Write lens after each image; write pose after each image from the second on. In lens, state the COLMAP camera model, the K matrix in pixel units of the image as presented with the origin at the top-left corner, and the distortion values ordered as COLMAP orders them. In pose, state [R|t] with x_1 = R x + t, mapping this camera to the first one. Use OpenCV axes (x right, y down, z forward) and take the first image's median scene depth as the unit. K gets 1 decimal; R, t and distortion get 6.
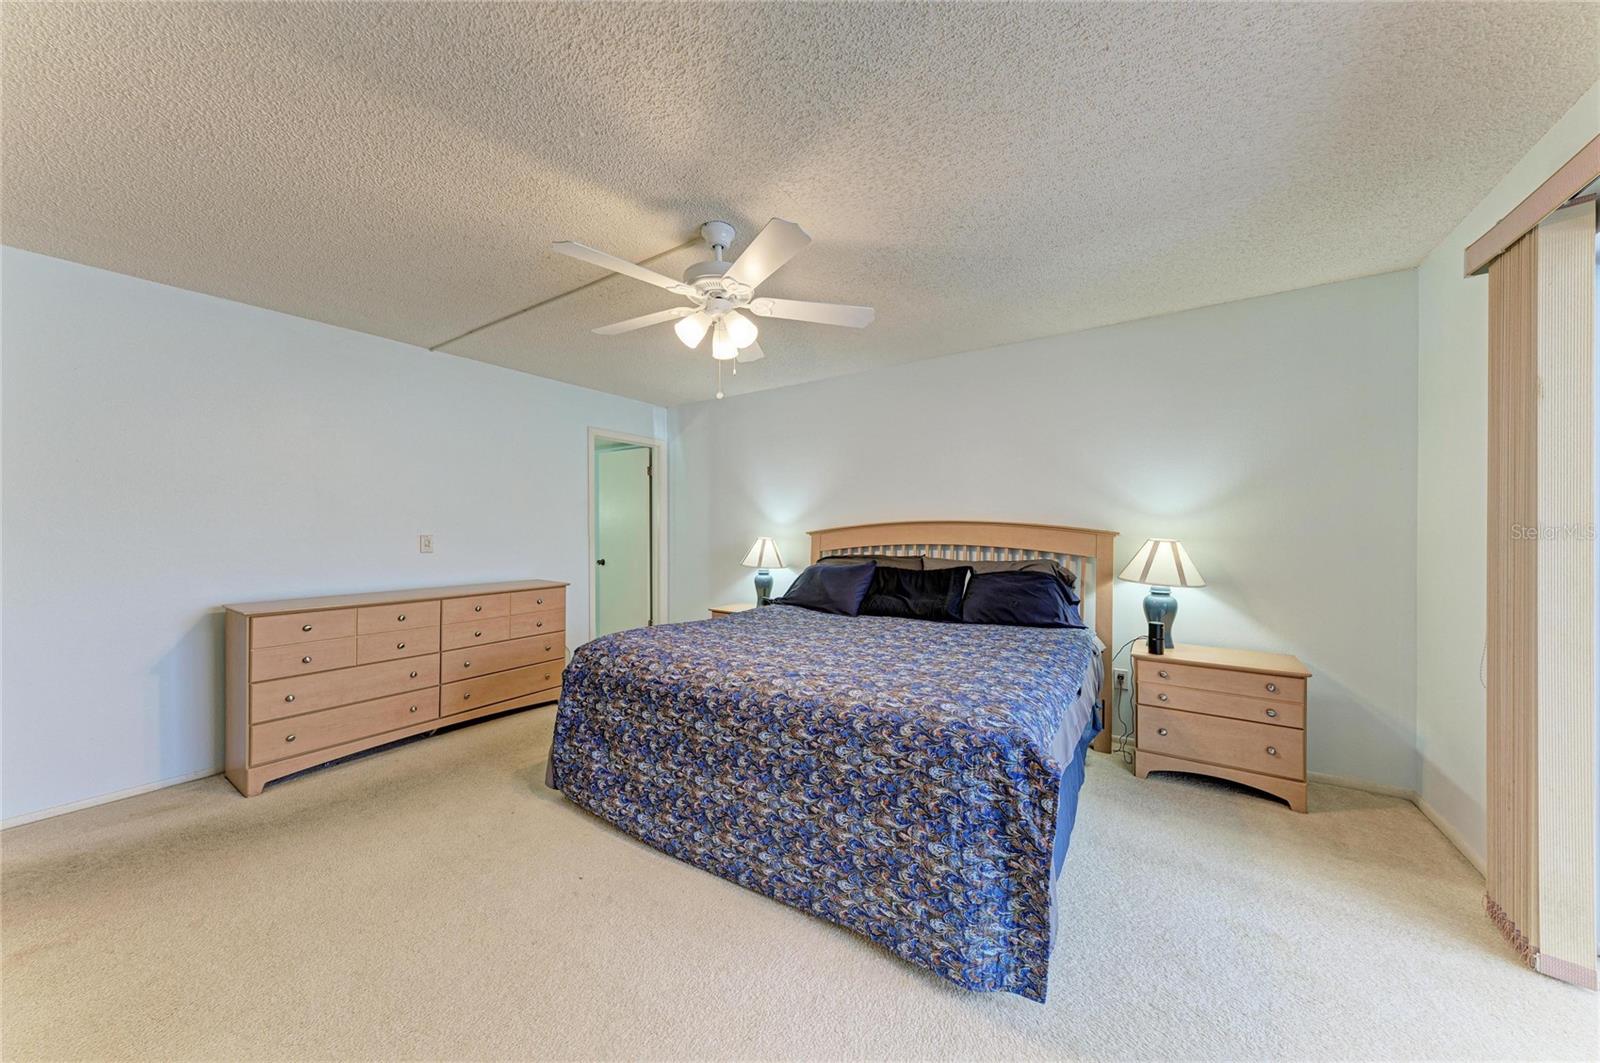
lens RADIAL K [[541.2, 0, 789.1], [0, 541.2, 532.9], [0, 0, 1]] dist [0.017119, -0.003477]
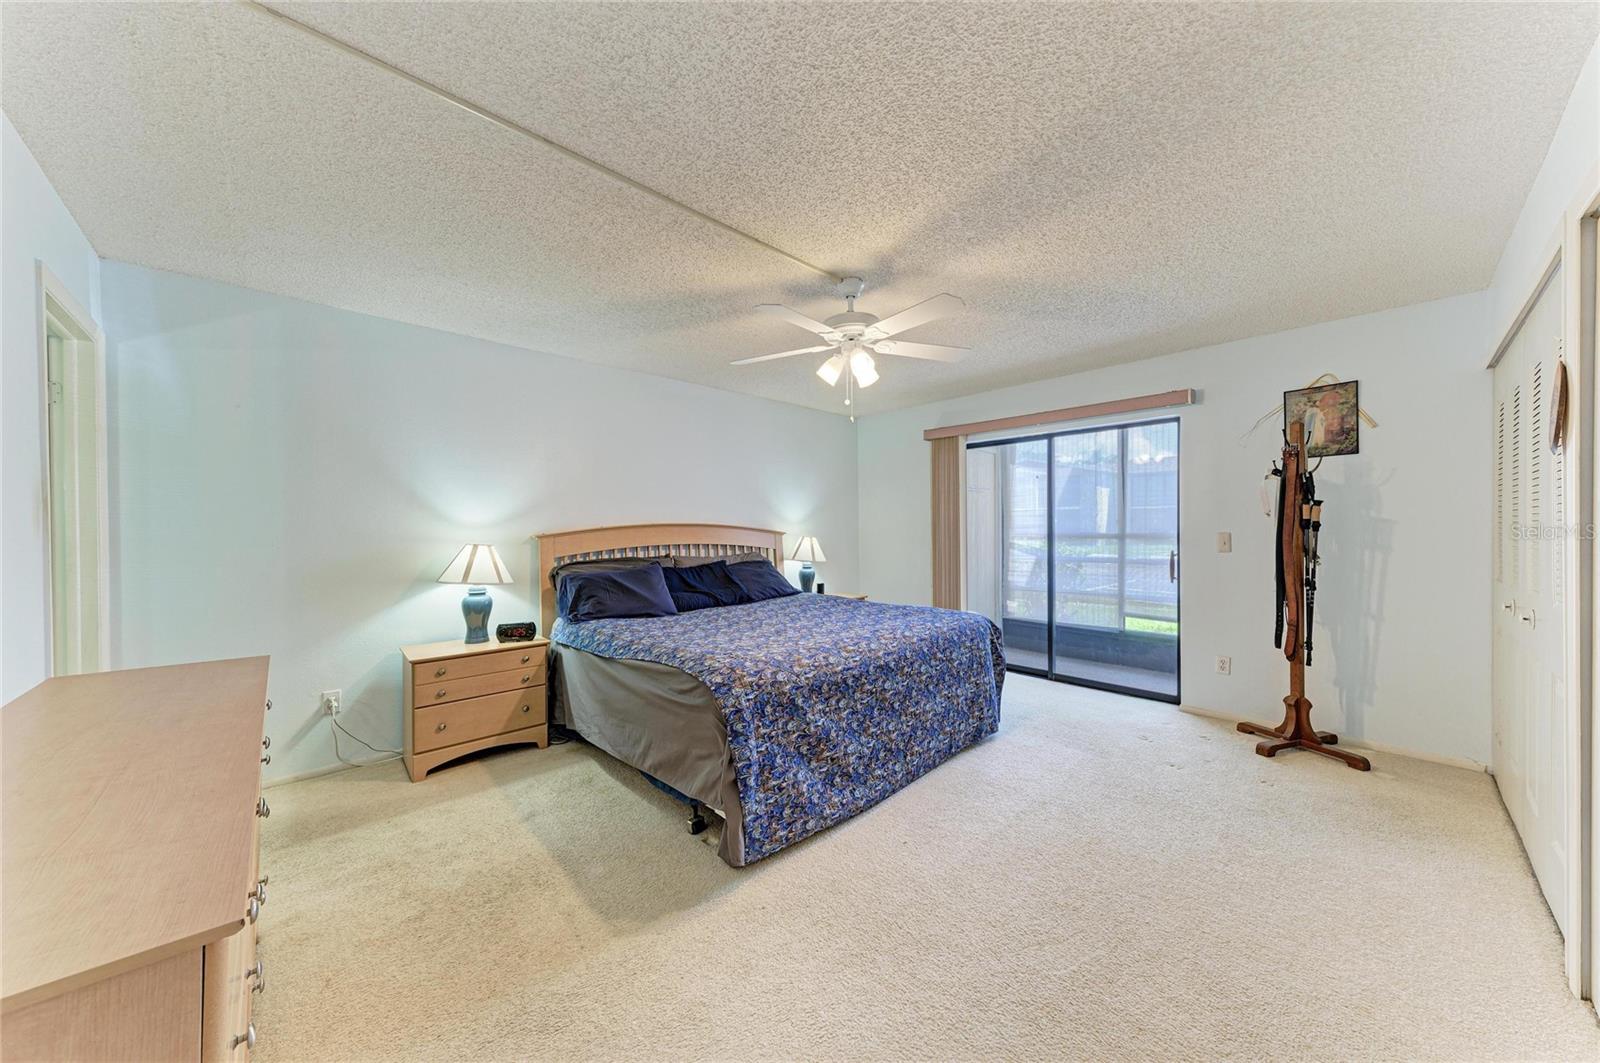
lens RADIAL K [[541.2, 0, 791.9], [0, 541.2, 534.0], [0, 0, 1]] dist [0.017119, -0.003477]
pose [[0.216243, -0.005492, 0.976324, -1.020889], [0.012810, 0.999914, 0.002788, -0.002491], [-0.976255, 0.011904, 0.216295, 0.662101]]
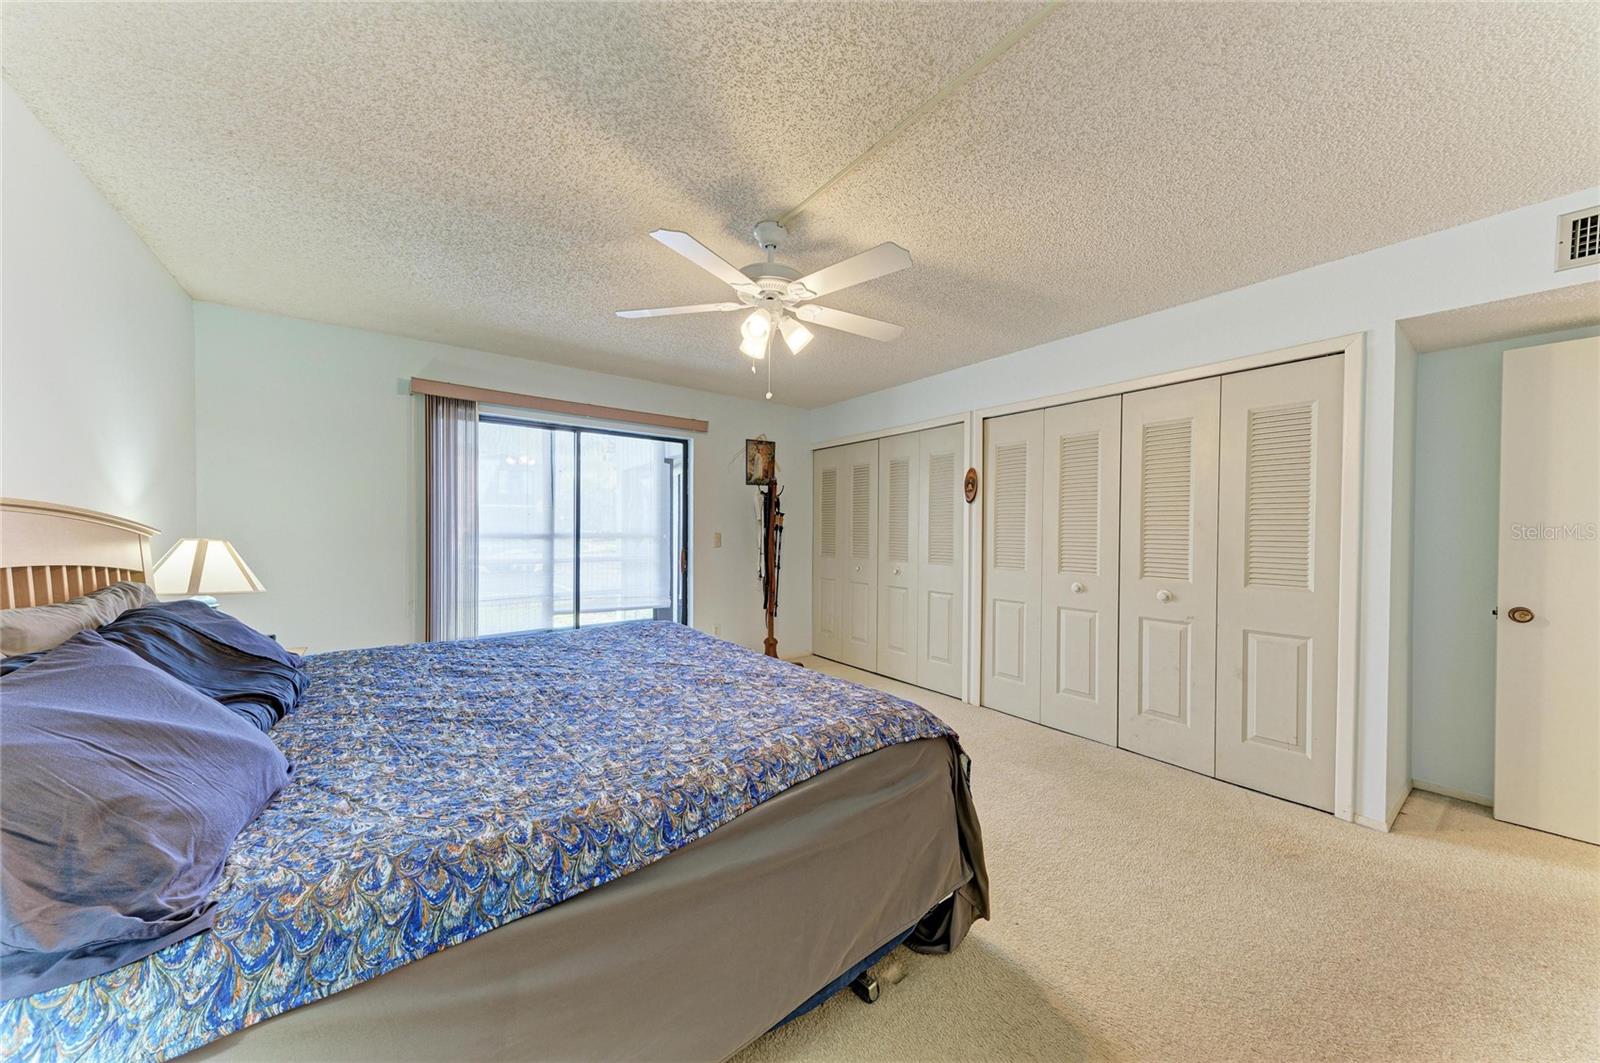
lens RADIAL K [[541.2, 0, 804.7], [0, 541.2, 532.9], [0, 0, 1]] dist [0.017119, -0.003477]
pose [[-0.944656, -0.006449, 0.327999, -0.399747], [-0.003166, 0.999939, 0.010542, -0.007625], [-0.328047, 0.008920, -0.944619, 1.463062]]
